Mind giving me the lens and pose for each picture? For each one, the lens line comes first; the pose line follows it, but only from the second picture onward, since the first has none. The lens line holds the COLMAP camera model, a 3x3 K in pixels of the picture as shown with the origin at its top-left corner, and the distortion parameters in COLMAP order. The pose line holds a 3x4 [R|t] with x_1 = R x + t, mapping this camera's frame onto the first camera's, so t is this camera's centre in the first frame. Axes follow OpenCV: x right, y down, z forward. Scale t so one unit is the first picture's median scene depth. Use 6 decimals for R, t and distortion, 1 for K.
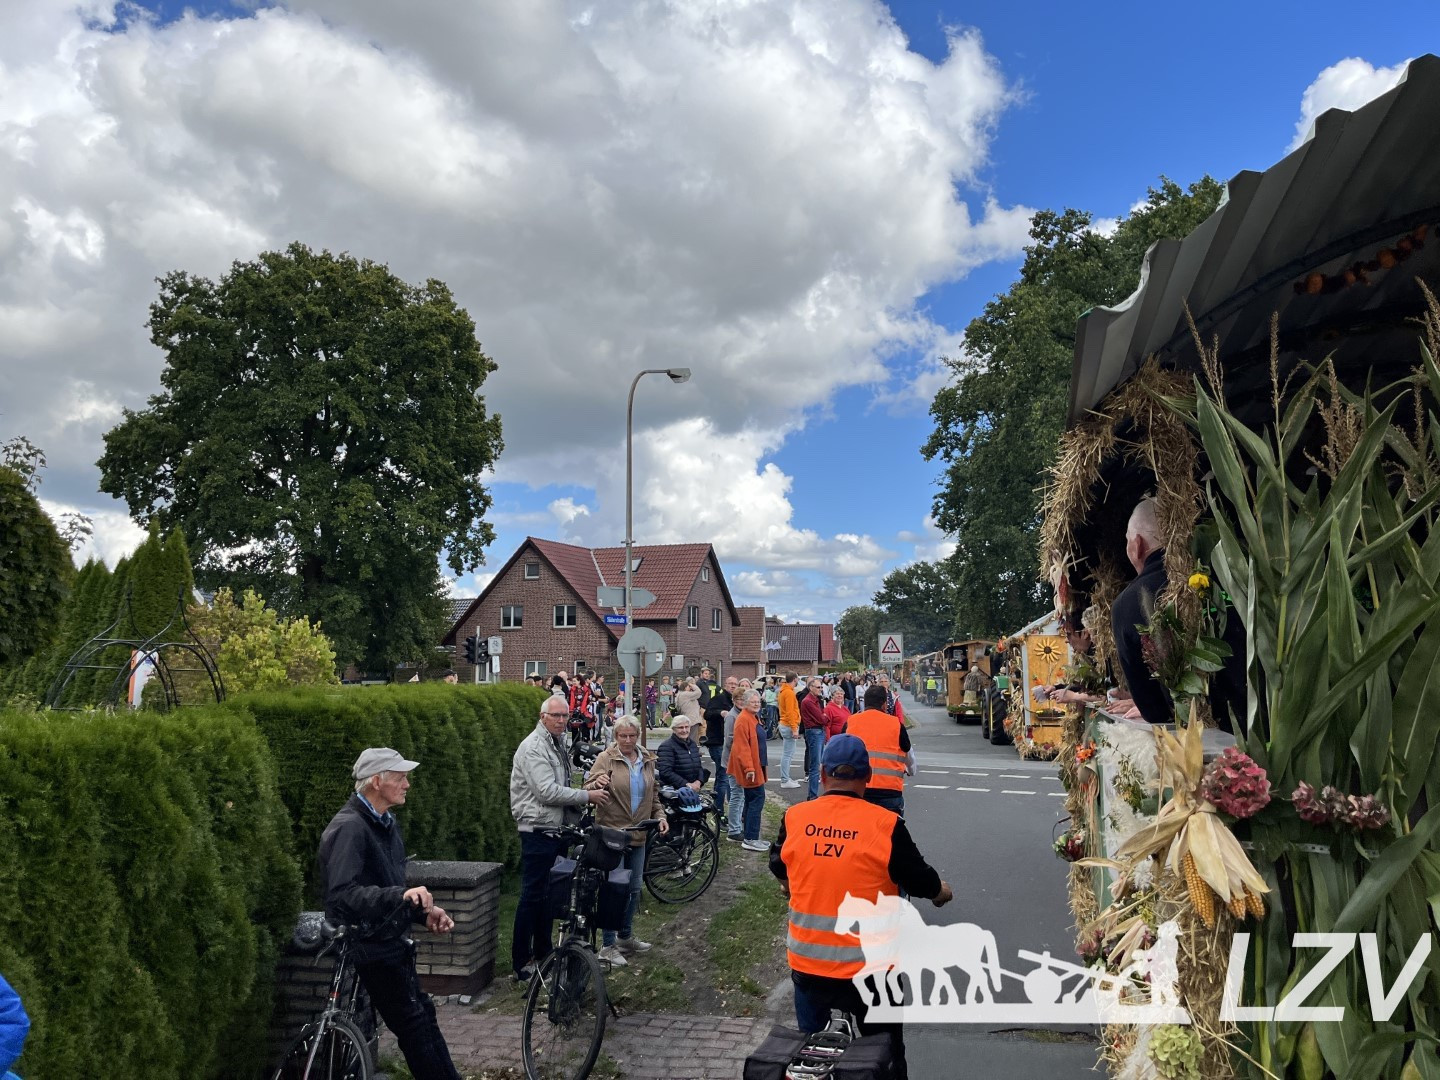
lens RADIAL K [[1083.0, 0, 720.0], [0, 1083.0, 540.0], [0, 0, 1]] dist [0.094329, -0.099905]
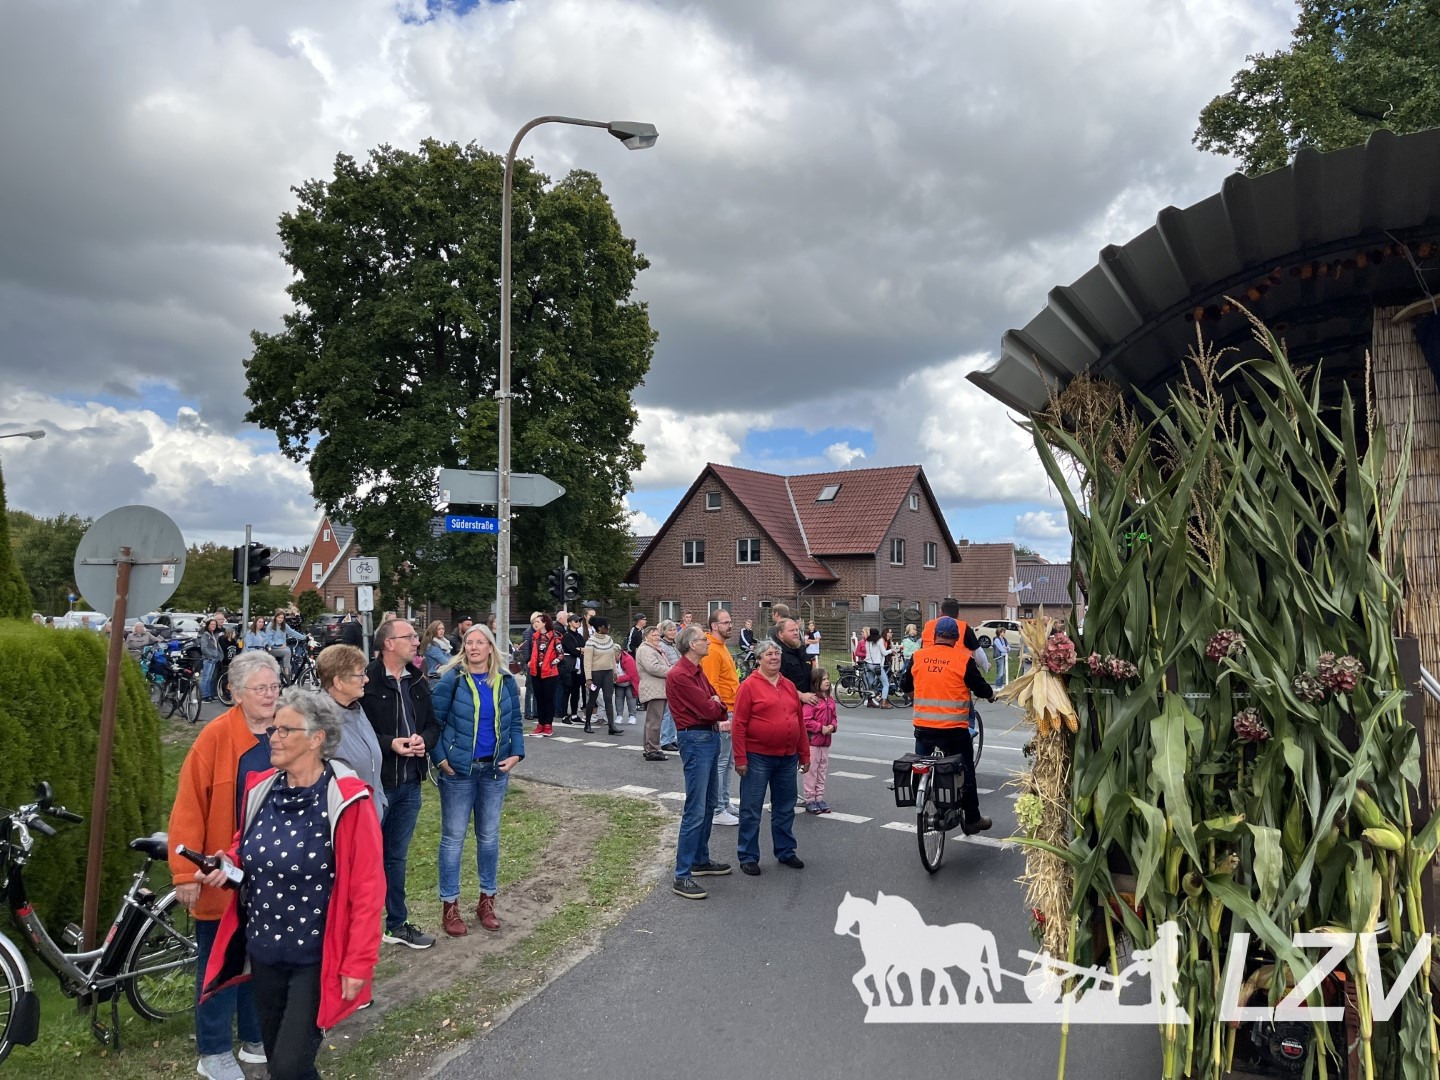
lens RADIAL K [[1083.0, 0, 720.0], [0, 1083.0, 540.0], [0, 0, 1]] dist [0.094329, -0.099905]
pose [[0.966362, -0.010543, -0.256970, 0.061525], [0.023682, 0.998562, 0.048089, 0.017850], [0.256093, -0.052557, 0.965222, 0.138331]]
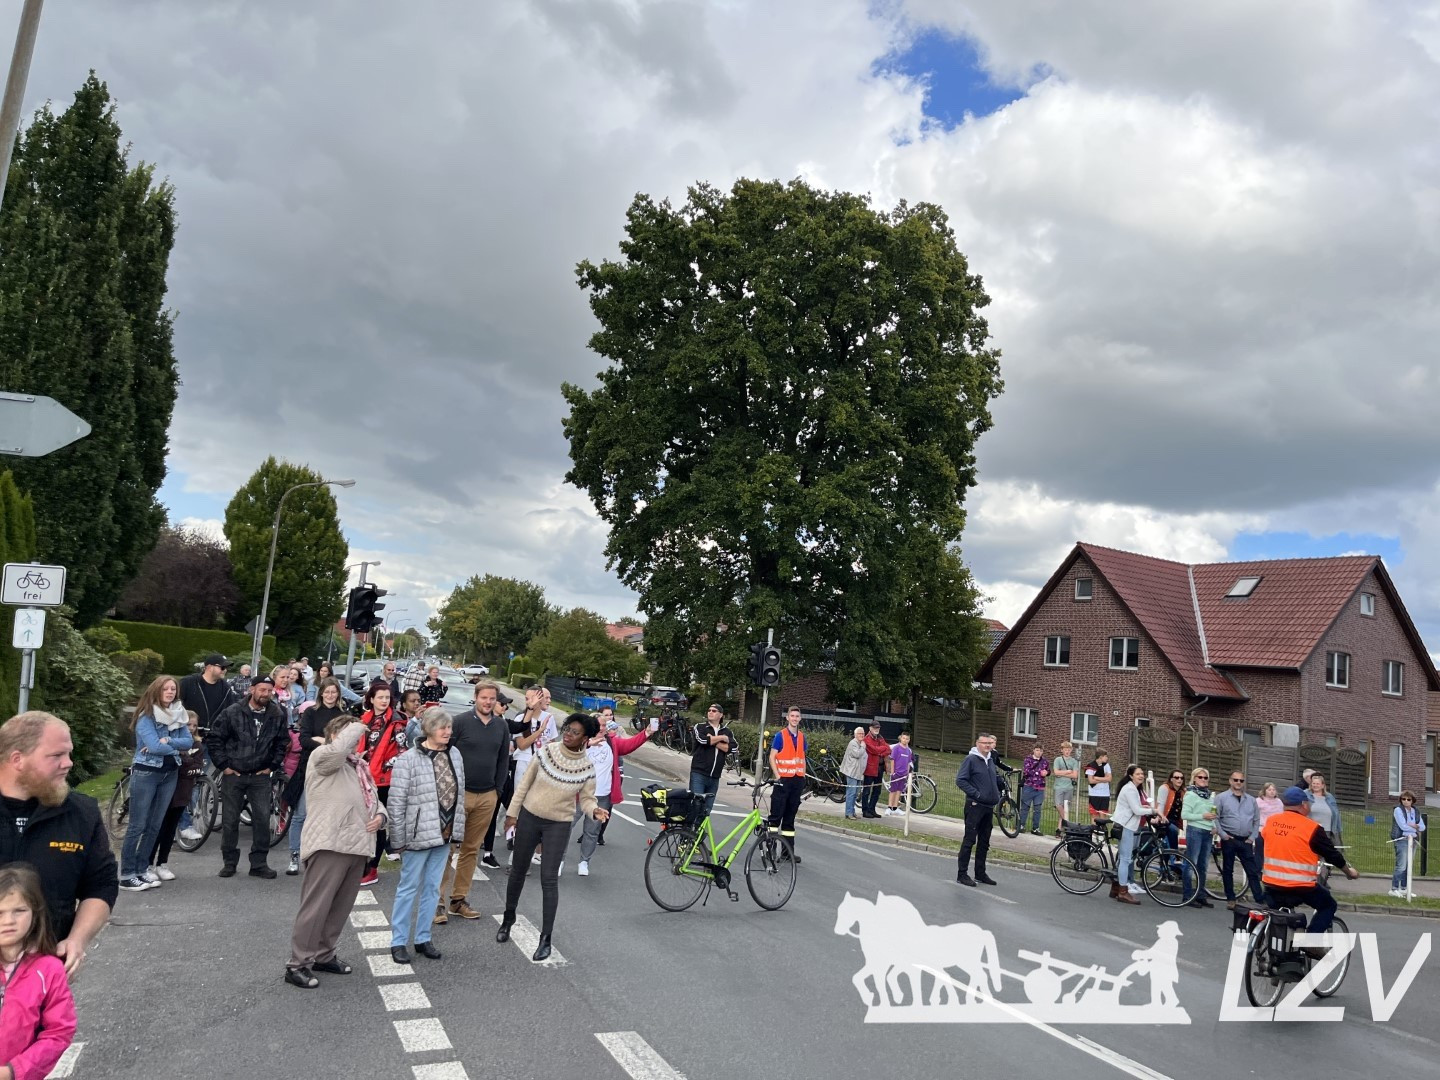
lens RADIAL K [[1086.7, 0, 742.2], [0, 1086.7, 542.8], [0, 0, 1]] dist [0.077404, -0.088227]
pose [[0.790980, -0.002391, -0.611837, 0.096943], [-0.025499, 0.998995, -0.036868, 0.030491], [0.611310, 0.044763, 0.790124, 0.276230]]
